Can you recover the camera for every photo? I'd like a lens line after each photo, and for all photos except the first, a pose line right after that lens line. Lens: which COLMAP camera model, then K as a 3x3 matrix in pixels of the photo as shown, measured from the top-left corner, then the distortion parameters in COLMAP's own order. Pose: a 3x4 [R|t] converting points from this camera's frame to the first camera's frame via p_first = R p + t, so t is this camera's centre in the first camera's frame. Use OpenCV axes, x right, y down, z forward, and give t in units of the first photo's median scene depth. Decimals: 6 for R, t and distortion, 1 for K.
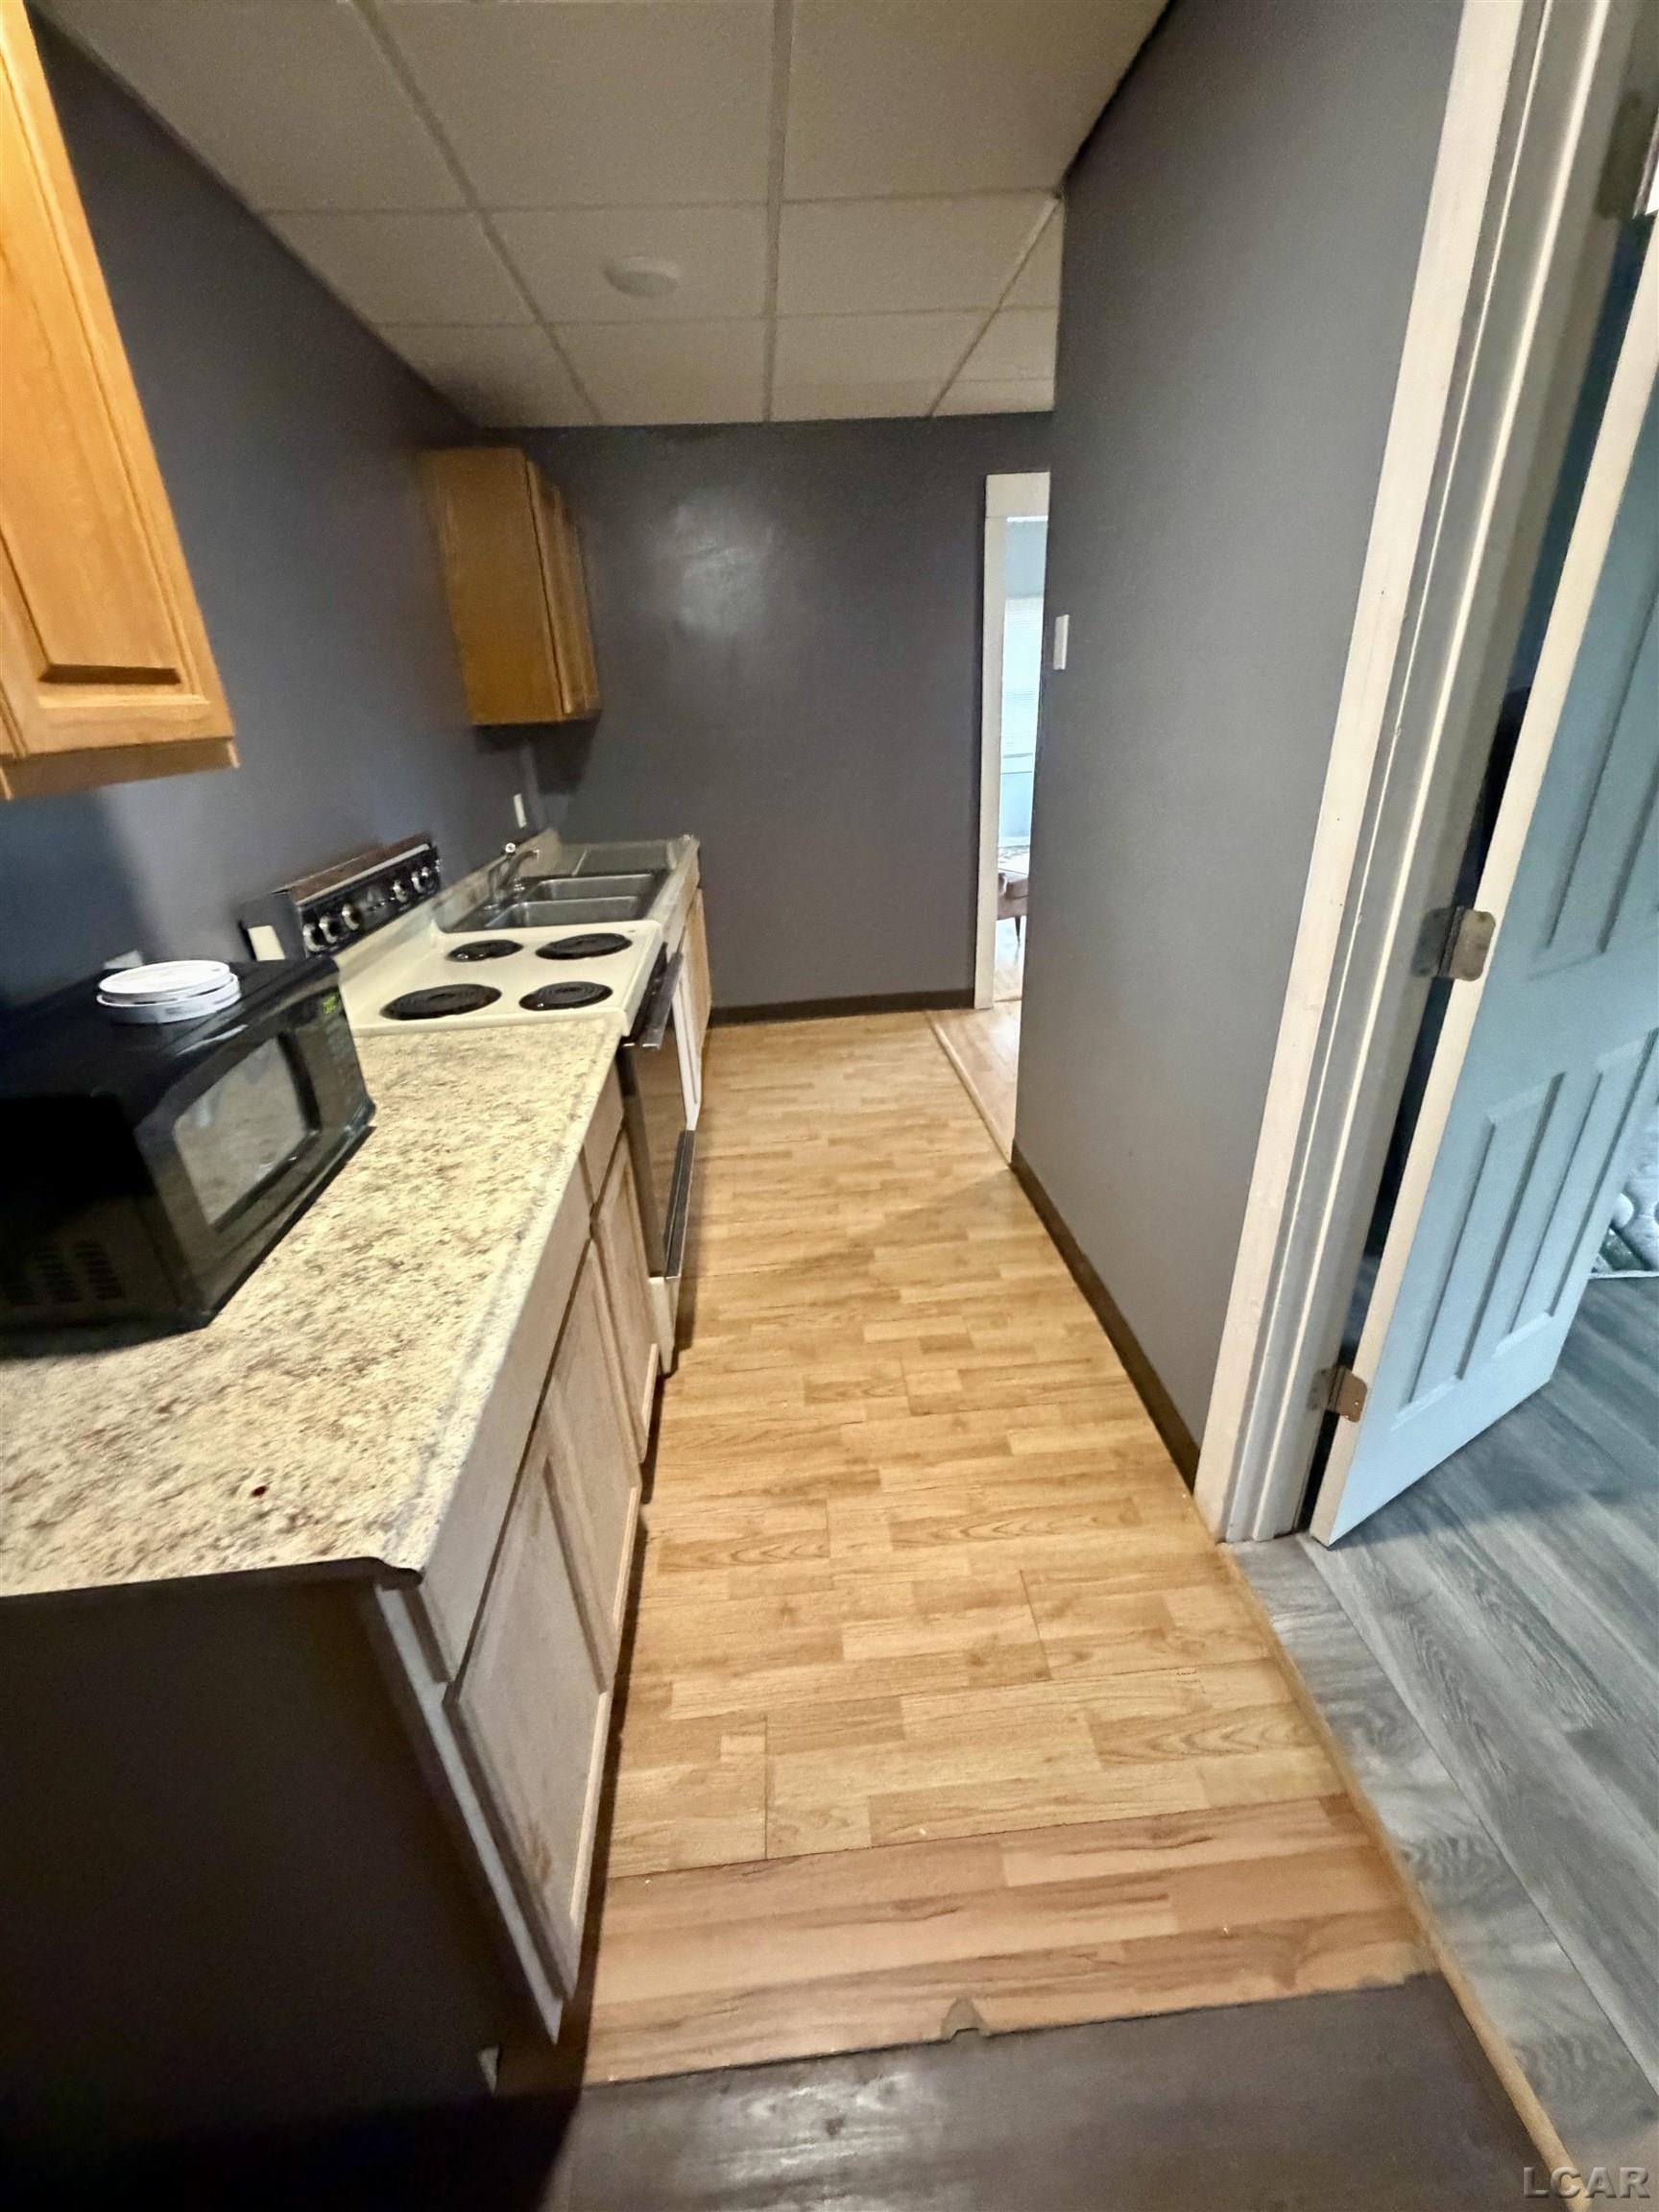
lens RADIAL K [[890.9, 0, 829.5], [0, 890.9, 1106.0], [0, 0, 1]] dist [-0.001763, -0.000164]
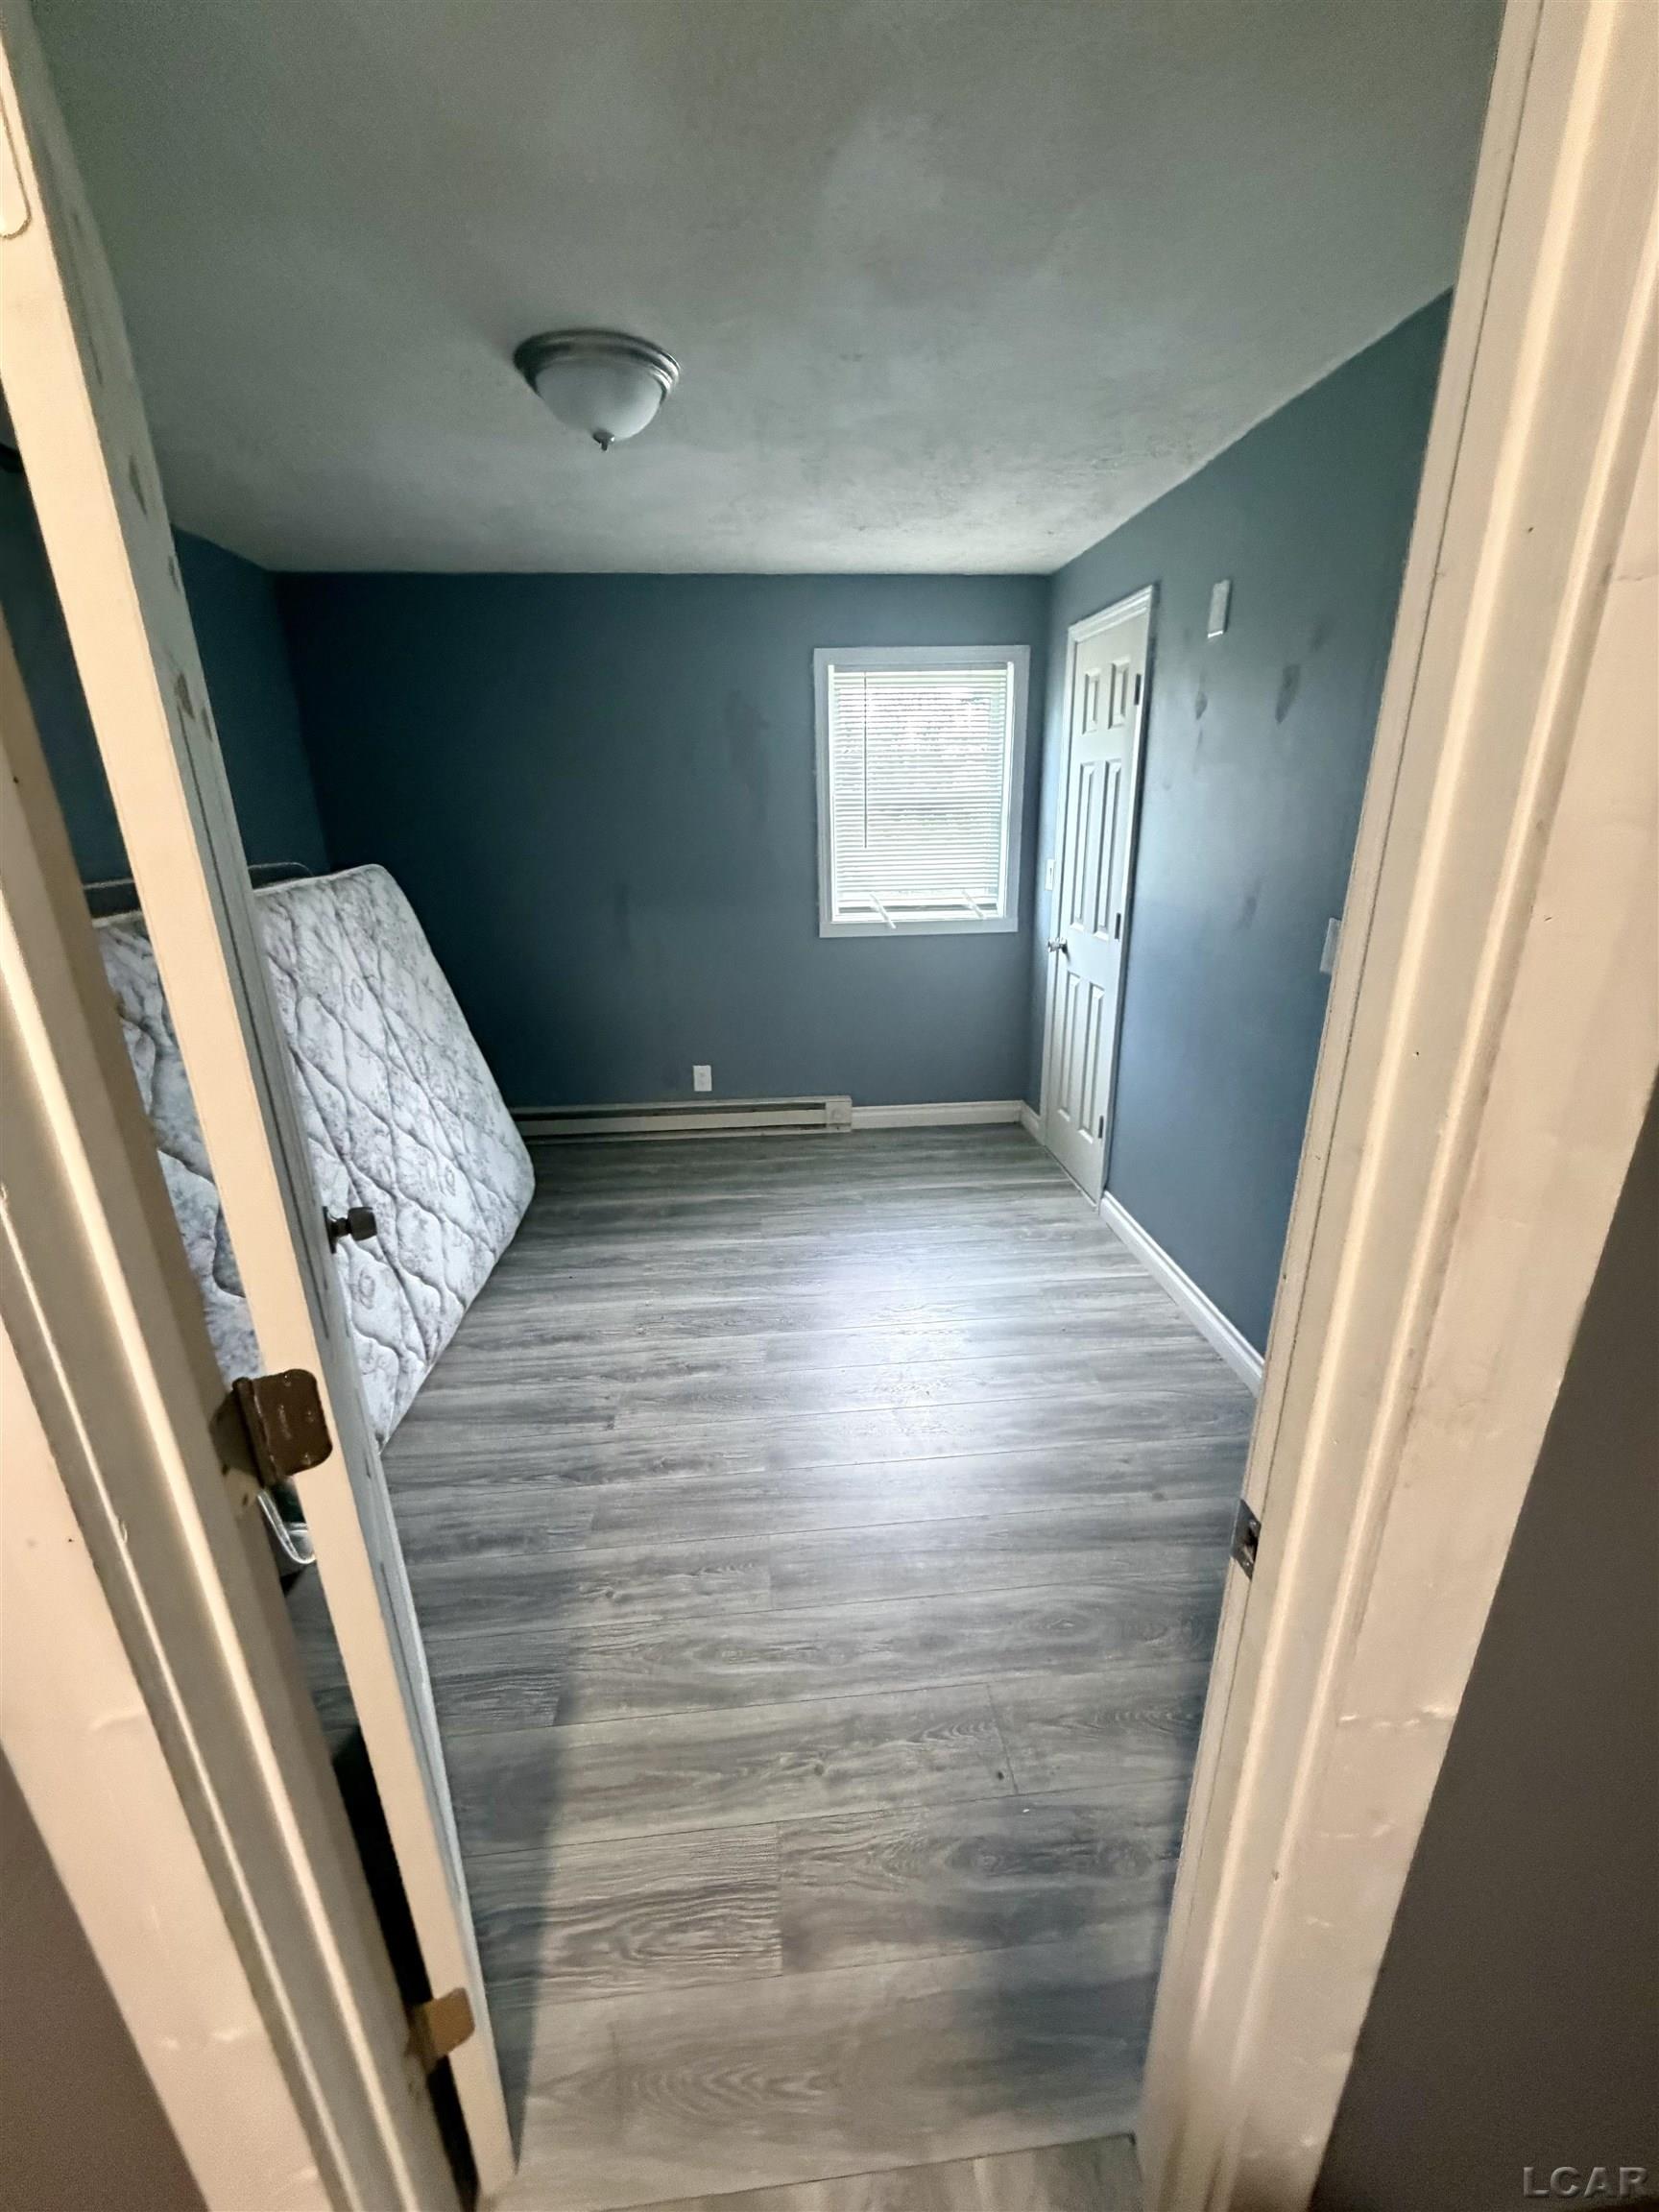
lens RADIAL K [[875.4, 0, 829.5], [0, 875.4, 1106.0], [0, 0, 1]] dist [0.000538, -0.000091]
pose [[-0.009841, -0.283404, 0.958950, 0.158861], [0.438222, 0.860778, 0.258888, -0.260701], [-0.898813, 0.422781, 0.115723, 0.381545]]
